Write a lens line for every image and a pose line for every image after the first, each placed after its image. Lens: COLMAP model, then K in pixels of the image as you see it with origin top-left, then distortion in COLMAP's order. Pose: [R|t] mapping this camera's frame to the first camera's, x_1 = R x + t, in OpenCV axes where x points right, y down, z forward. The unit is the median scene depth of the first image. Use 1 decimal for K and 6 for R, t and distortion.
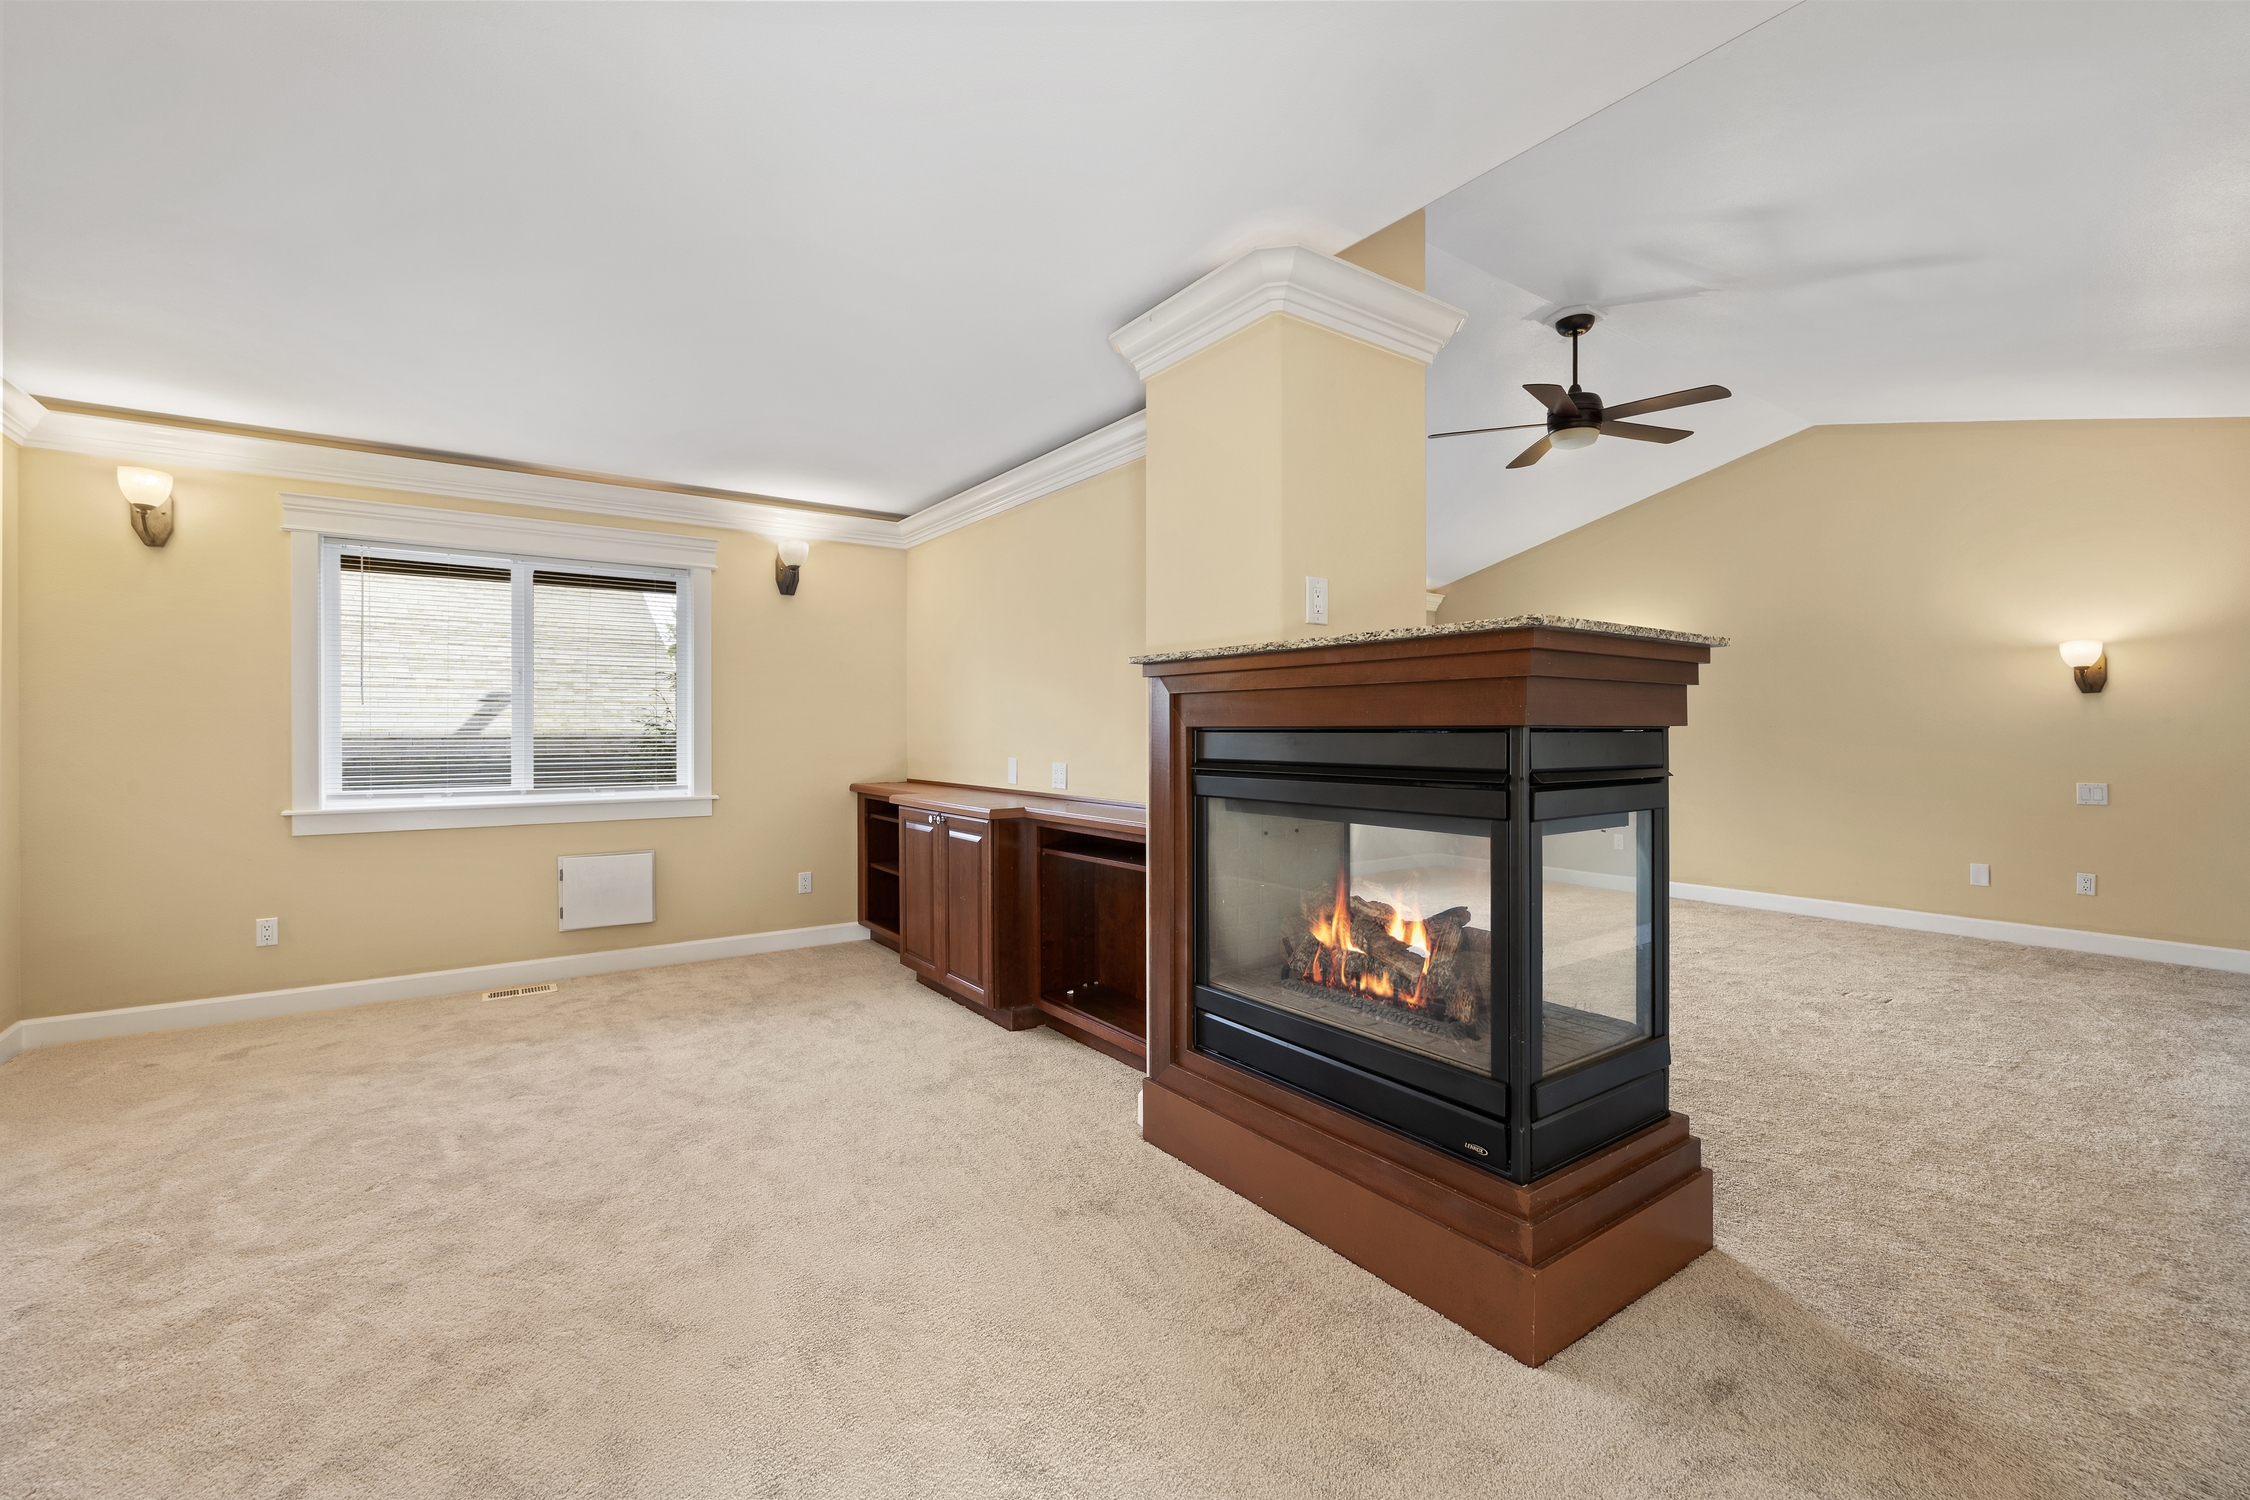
lens RADIAL K [[942.9, 0, 1114.9], [0, 942.9, 736.3], [0, 0, 1]] dist [0.002127, 0.000782]
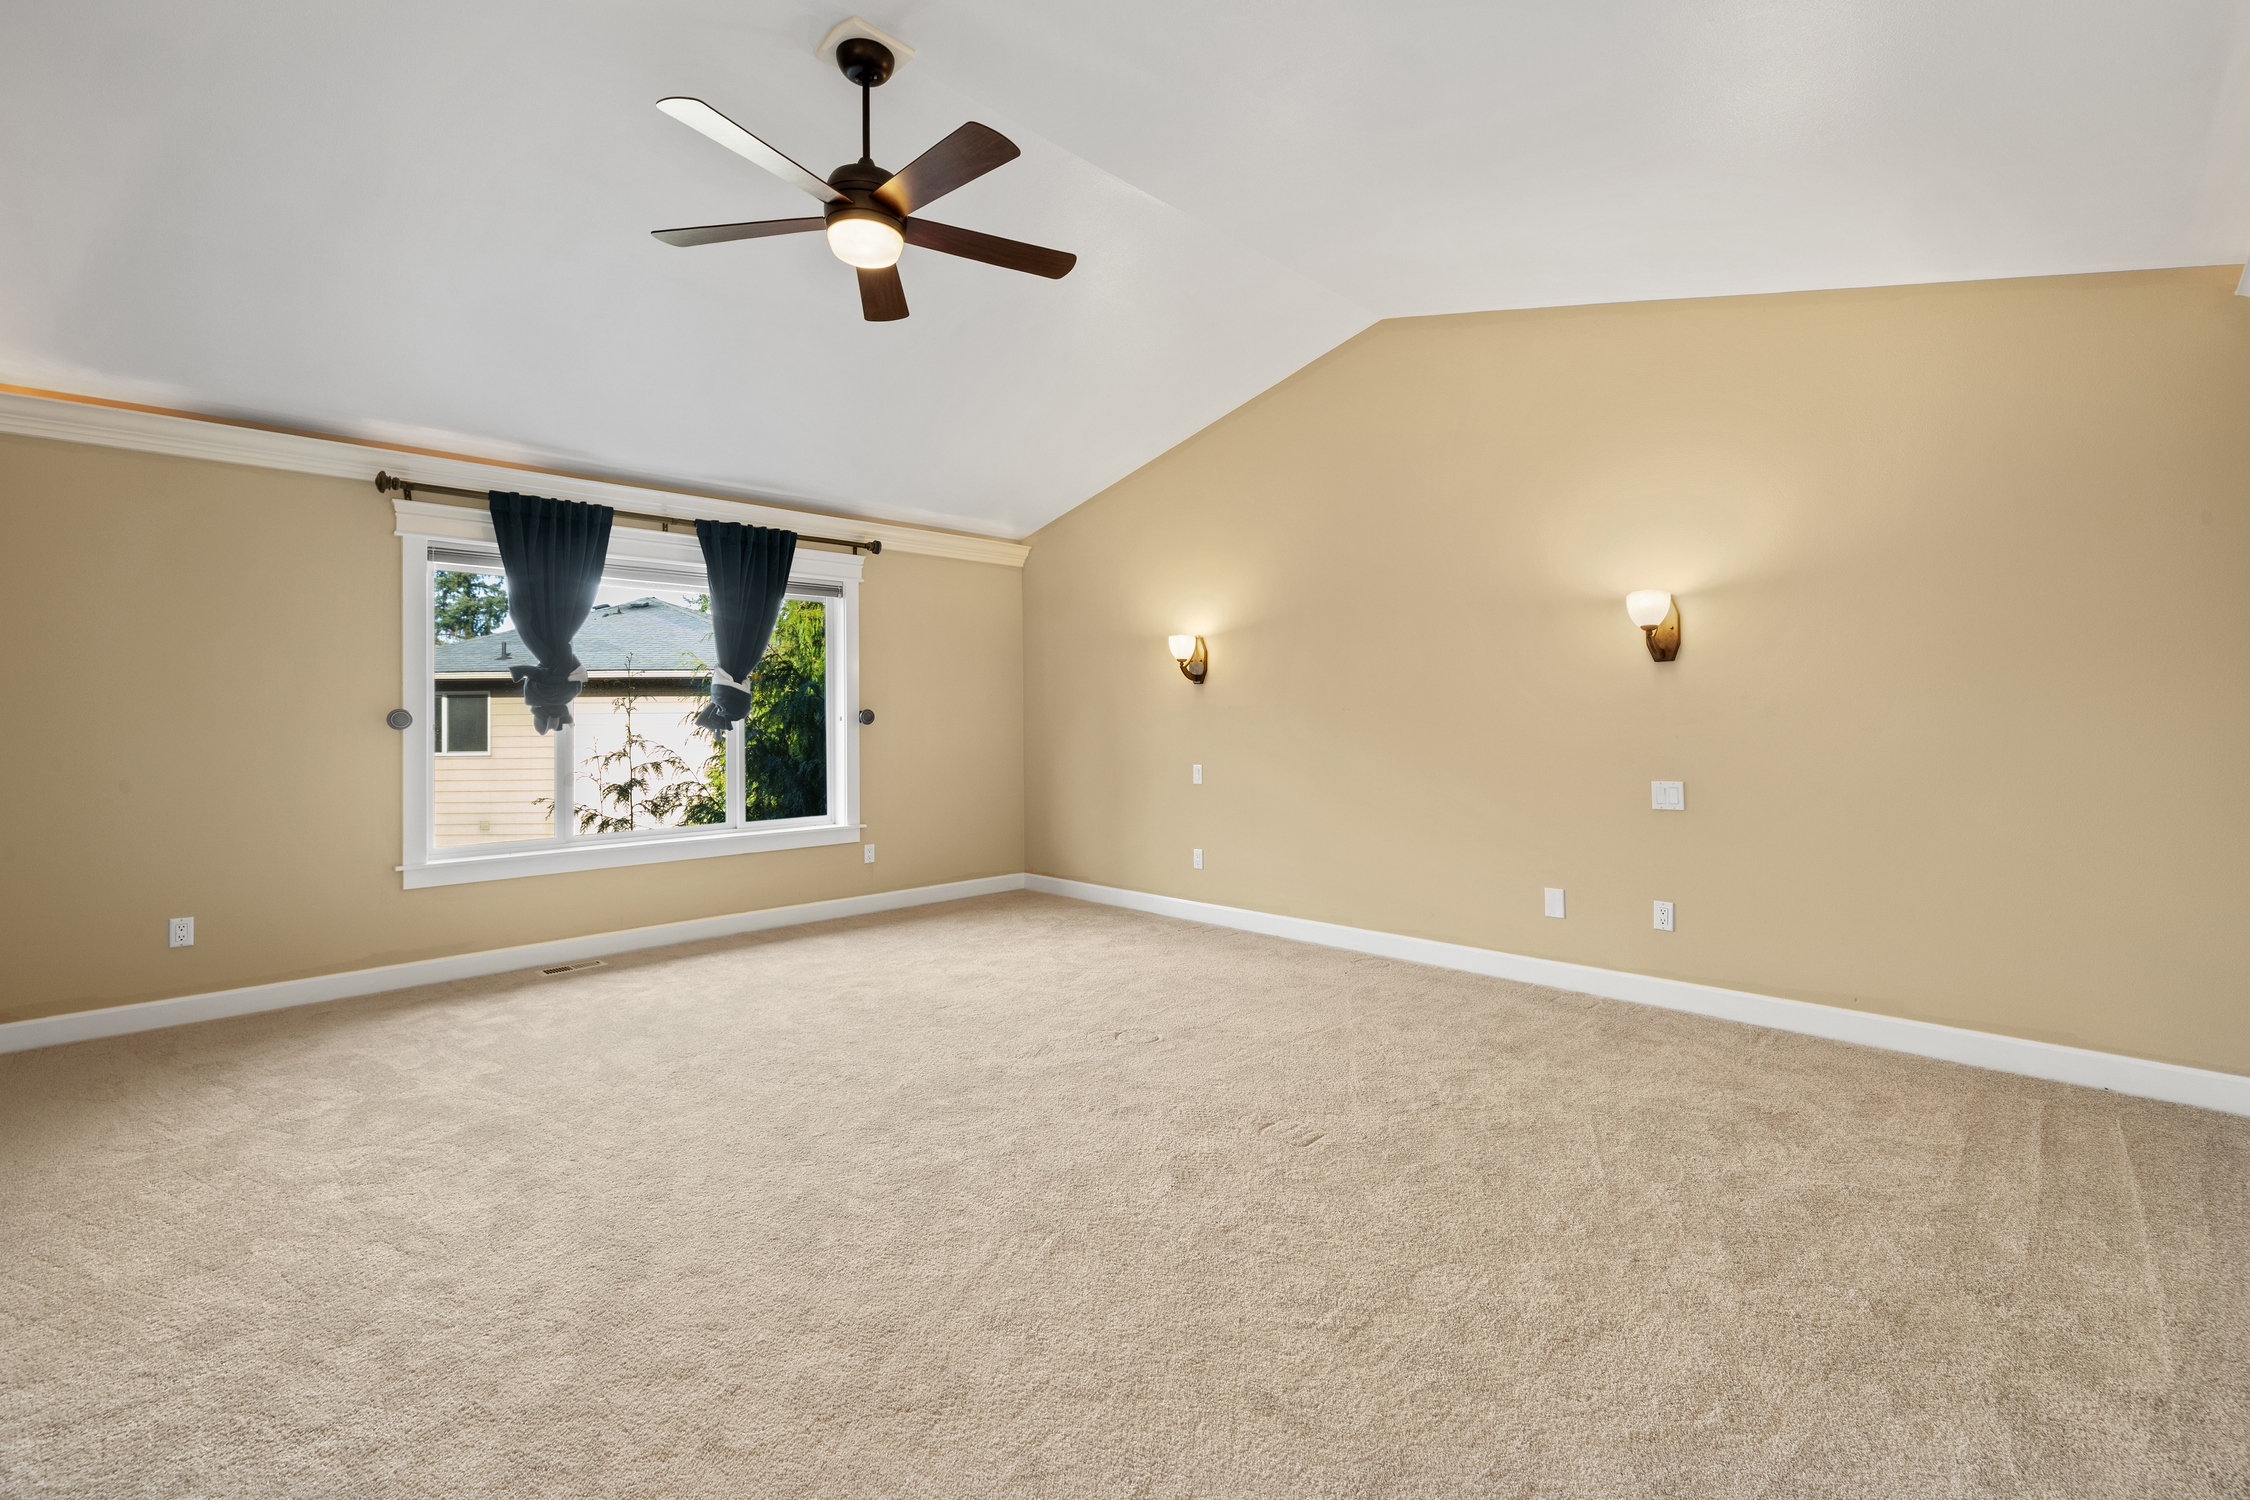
lens RADIAL K [[942.9, 0, 1157.1], [0, 942.9, 709.1], [0, 0, 1]] dist [0.002127, 0.000782]
pose [[0.987308, -0.008162, 0.158607, 0.512632], [0.010522, 0.999846, -0.014045, -0.001665], [-0.158468, 0.015536, 0.987242, 0.321658]]
